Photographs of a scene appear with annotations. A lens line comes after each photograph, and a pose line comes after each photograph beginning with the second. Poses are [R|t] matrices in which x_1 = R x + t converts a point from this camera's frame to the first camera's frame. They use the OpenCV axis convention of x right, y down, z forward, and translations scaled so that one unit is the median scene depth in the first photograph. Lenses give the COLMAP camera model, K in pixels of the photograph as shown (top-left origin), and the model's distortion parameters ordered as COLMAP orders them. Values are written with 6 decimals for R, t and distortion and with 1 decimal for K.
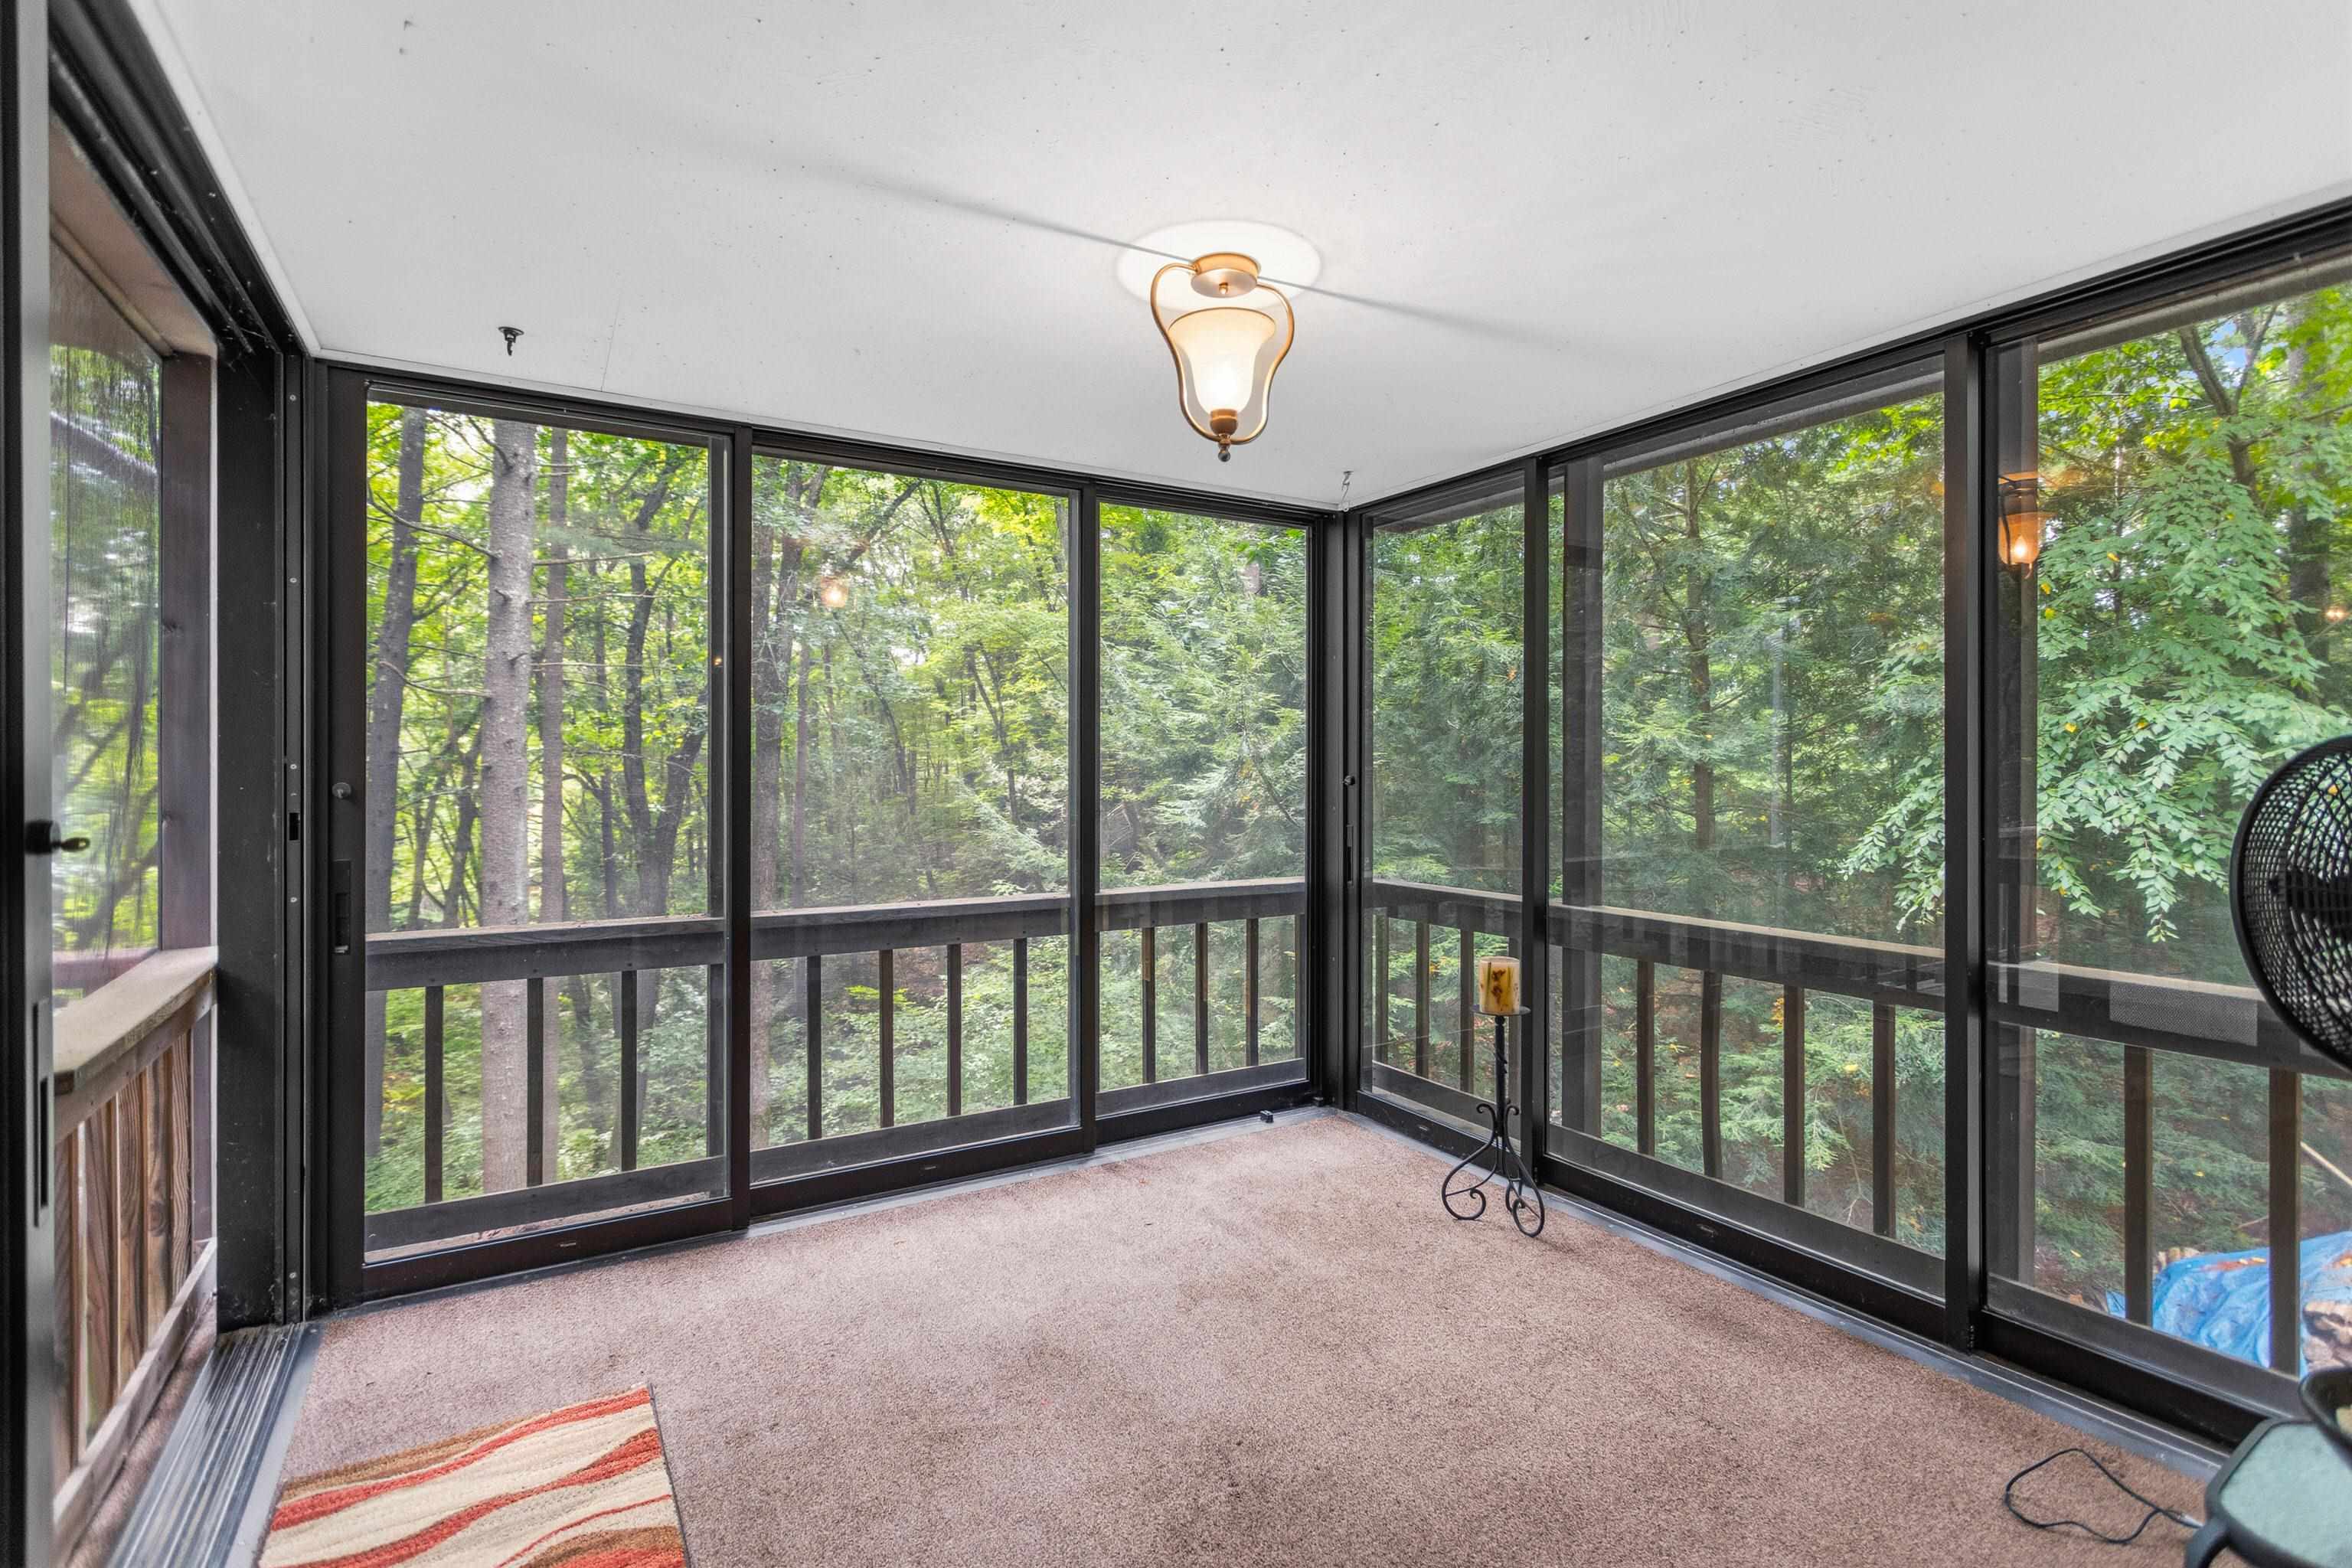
lens RADIAL K [[1112.6, 0, 1165.5], [0, 1112.6, 763.7], [0, 0, 1]] dist [-0.000665, 0.002137]
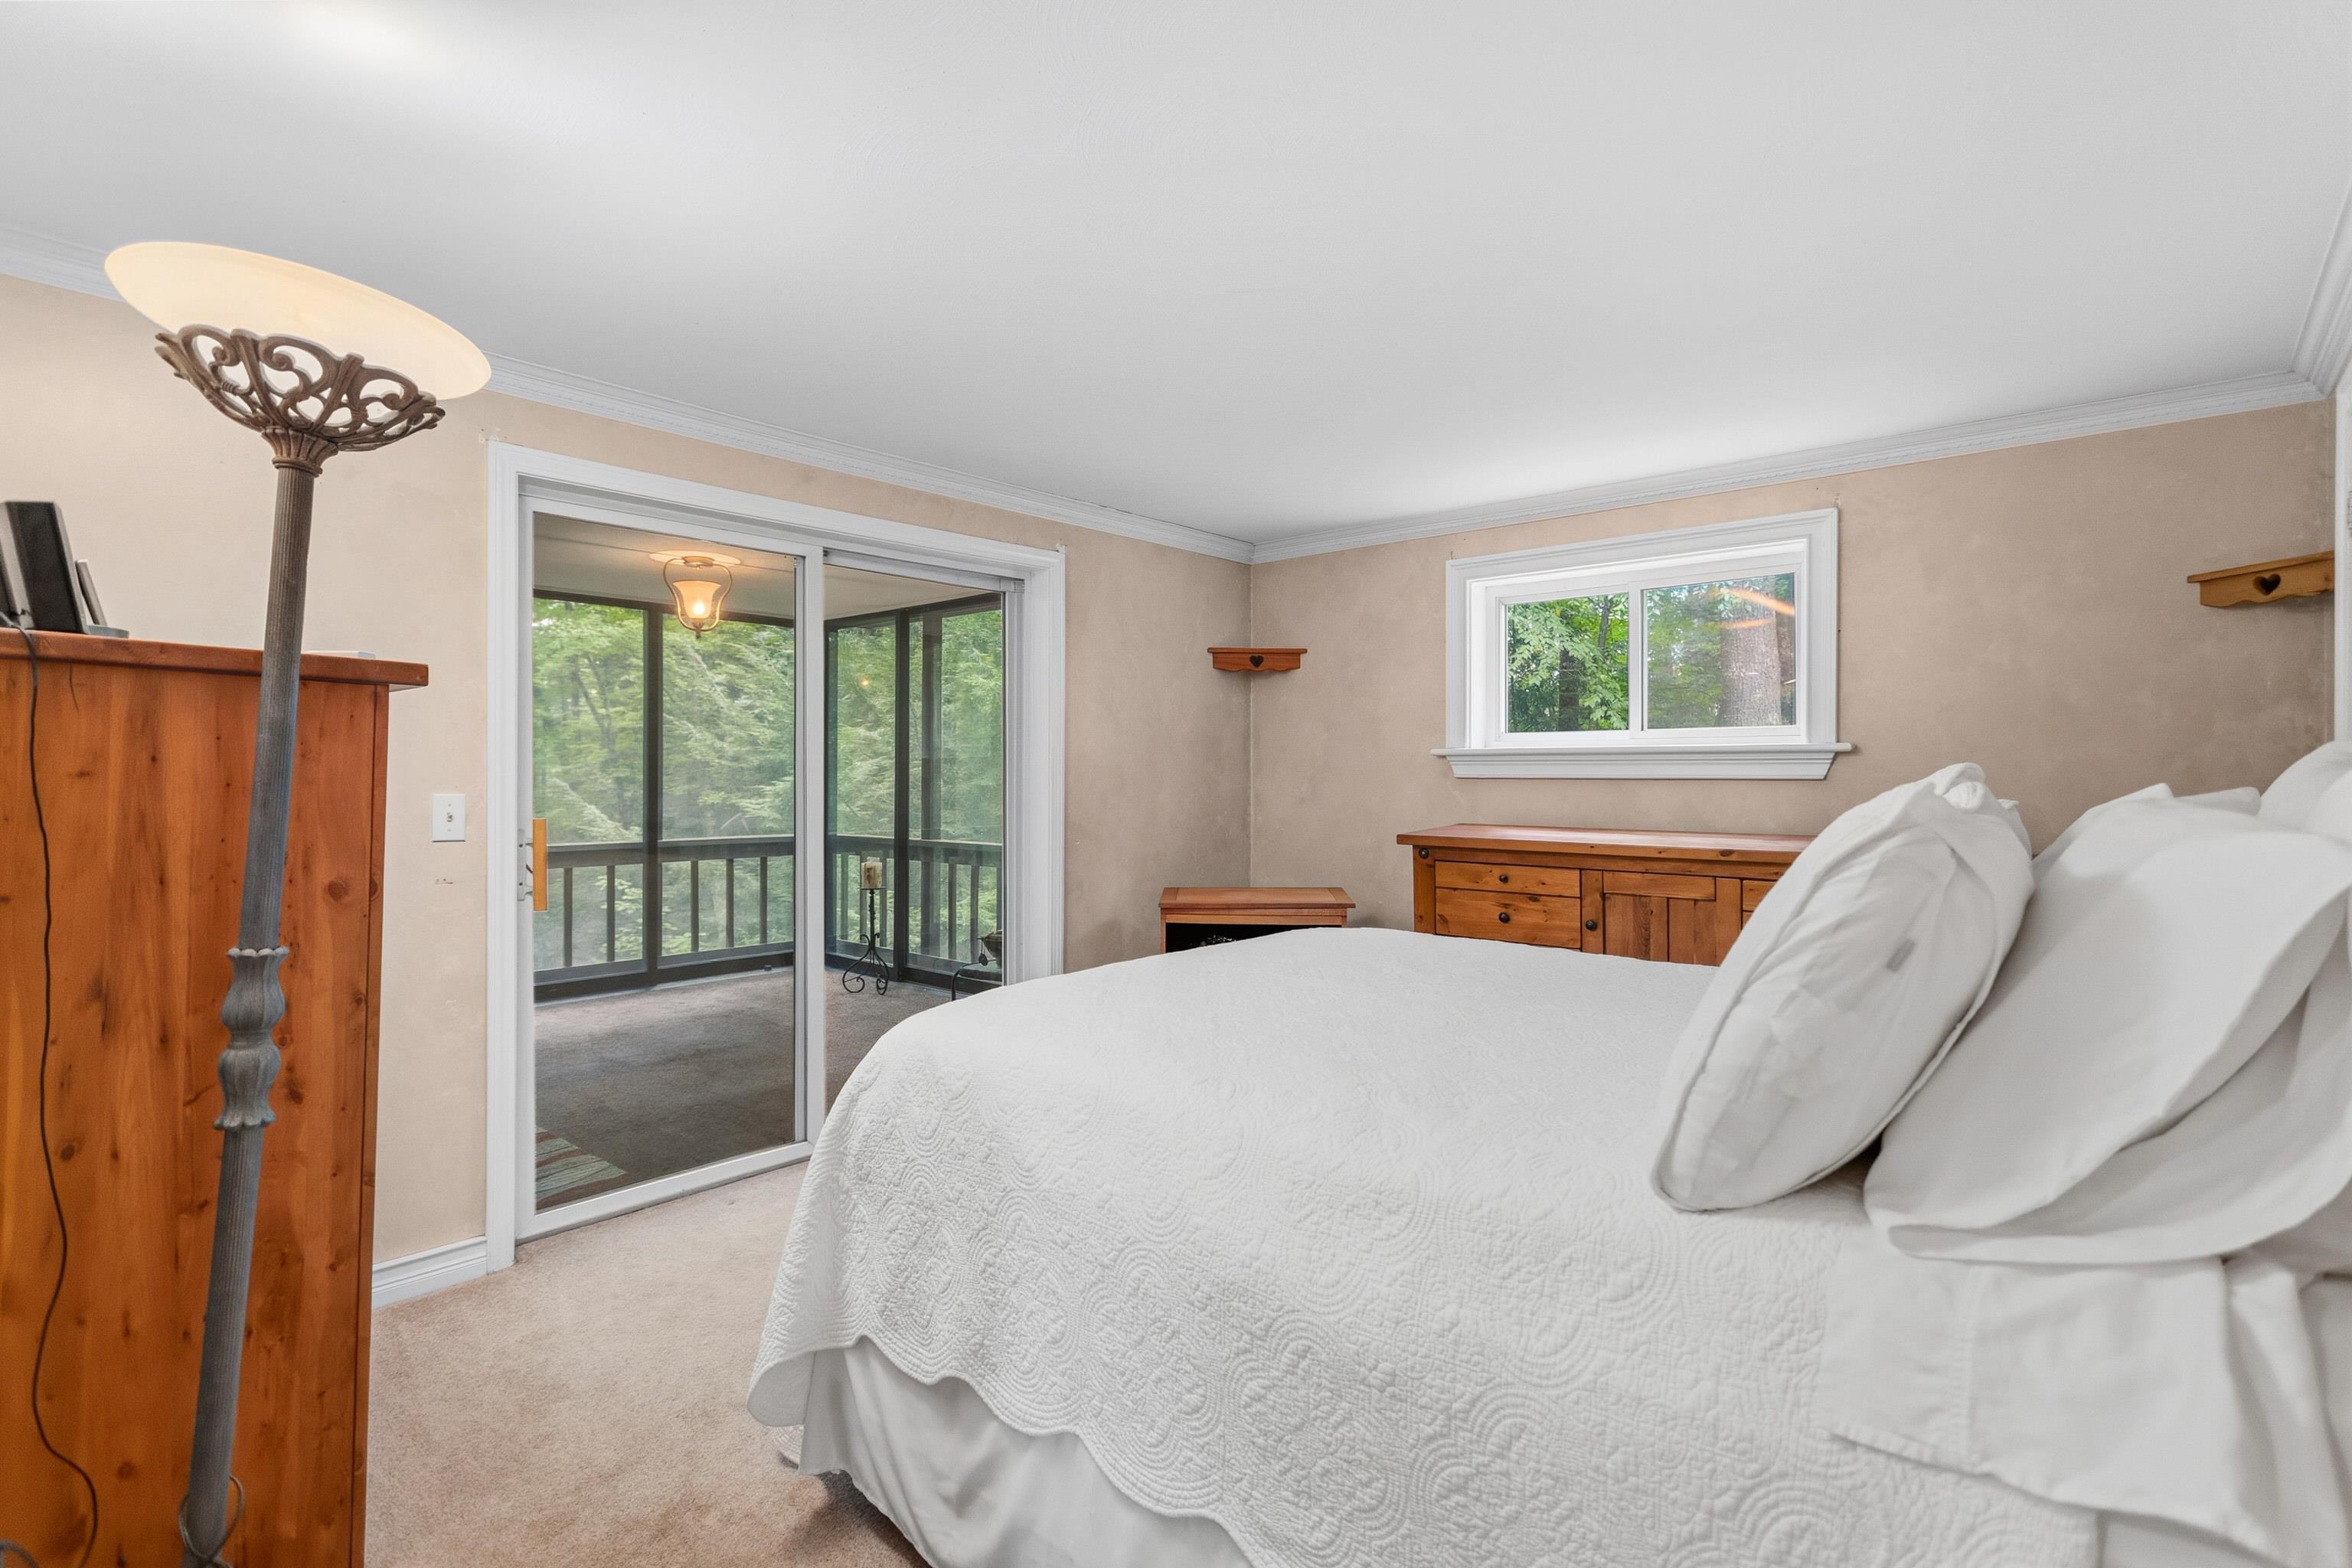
lens RADIAL K [[1112.6, 0, 1179.8], [0, 1112.6, 766.2], [0, 0, 1]] dist [-0.000665, 0.002137]
pose [[0.947035, 0.002254, 0.321123, 0.038249], [-0.000280, 0.999981, -0.006192, 0.002612], [-0.321130, 0.005774, 0.947017, -0.233562]]
